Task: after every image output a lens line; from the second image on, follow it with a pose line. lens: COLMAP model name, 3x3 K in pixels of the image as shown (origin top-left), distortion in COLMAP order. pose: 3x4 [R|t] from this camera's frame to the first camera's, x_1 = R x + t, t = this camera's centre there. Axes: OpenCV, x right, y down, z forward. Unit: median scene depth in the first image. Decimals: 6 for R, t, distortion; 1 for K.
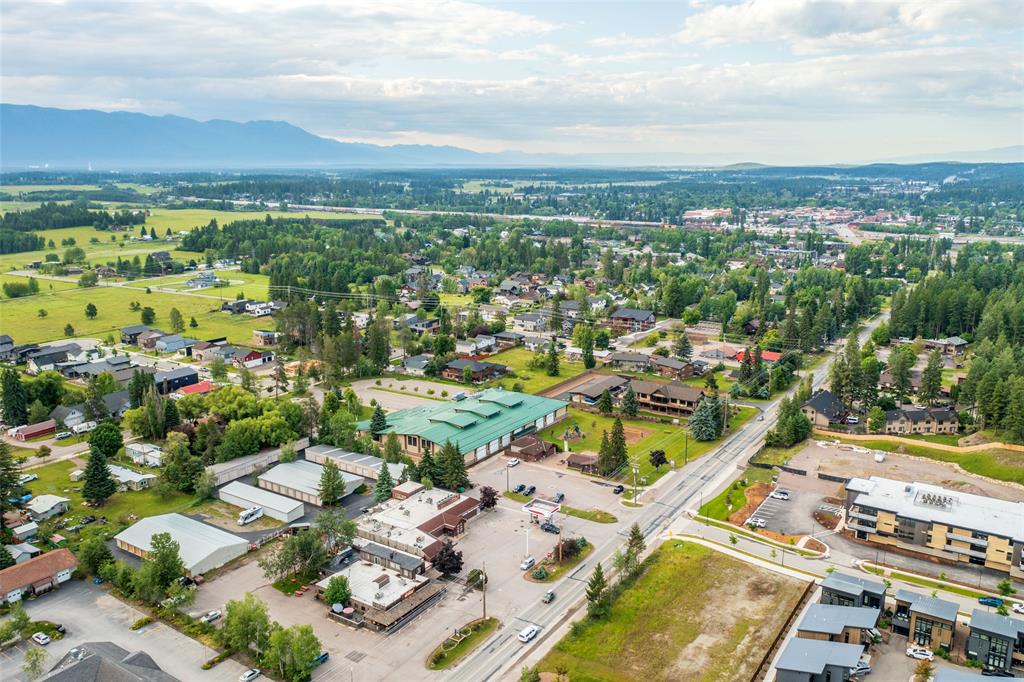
lens RADIAL K [[826.7, 0, 507.3], [0, 826.7, 346.8], [0, 0, 1]] dist [-0.004760, 0.007996]
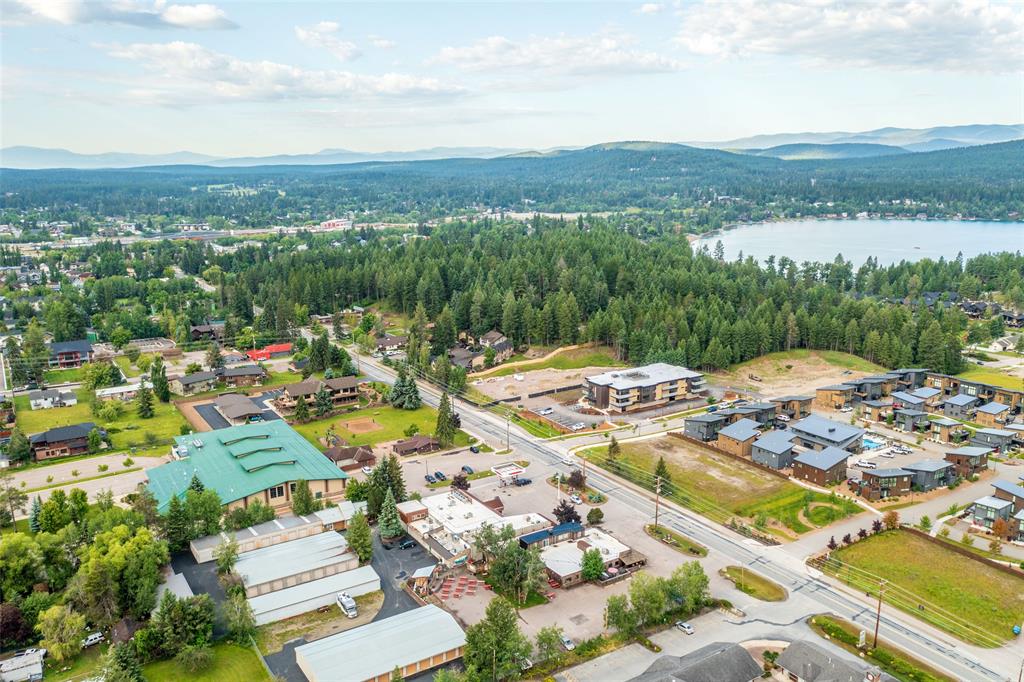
lens RADIAL K [[826.7, 0, 505.9], [0, 826.7, 336.3], [0, 0, 1]] dist [-0.004760, 0.007996]
pose [[0.424763, -0.197599, 0.883477, -0.938811], [0.212487, 0.970388, 0.114877, -0.119636], [-0.880015, 0.138932, 0.454172, 0.449307]]
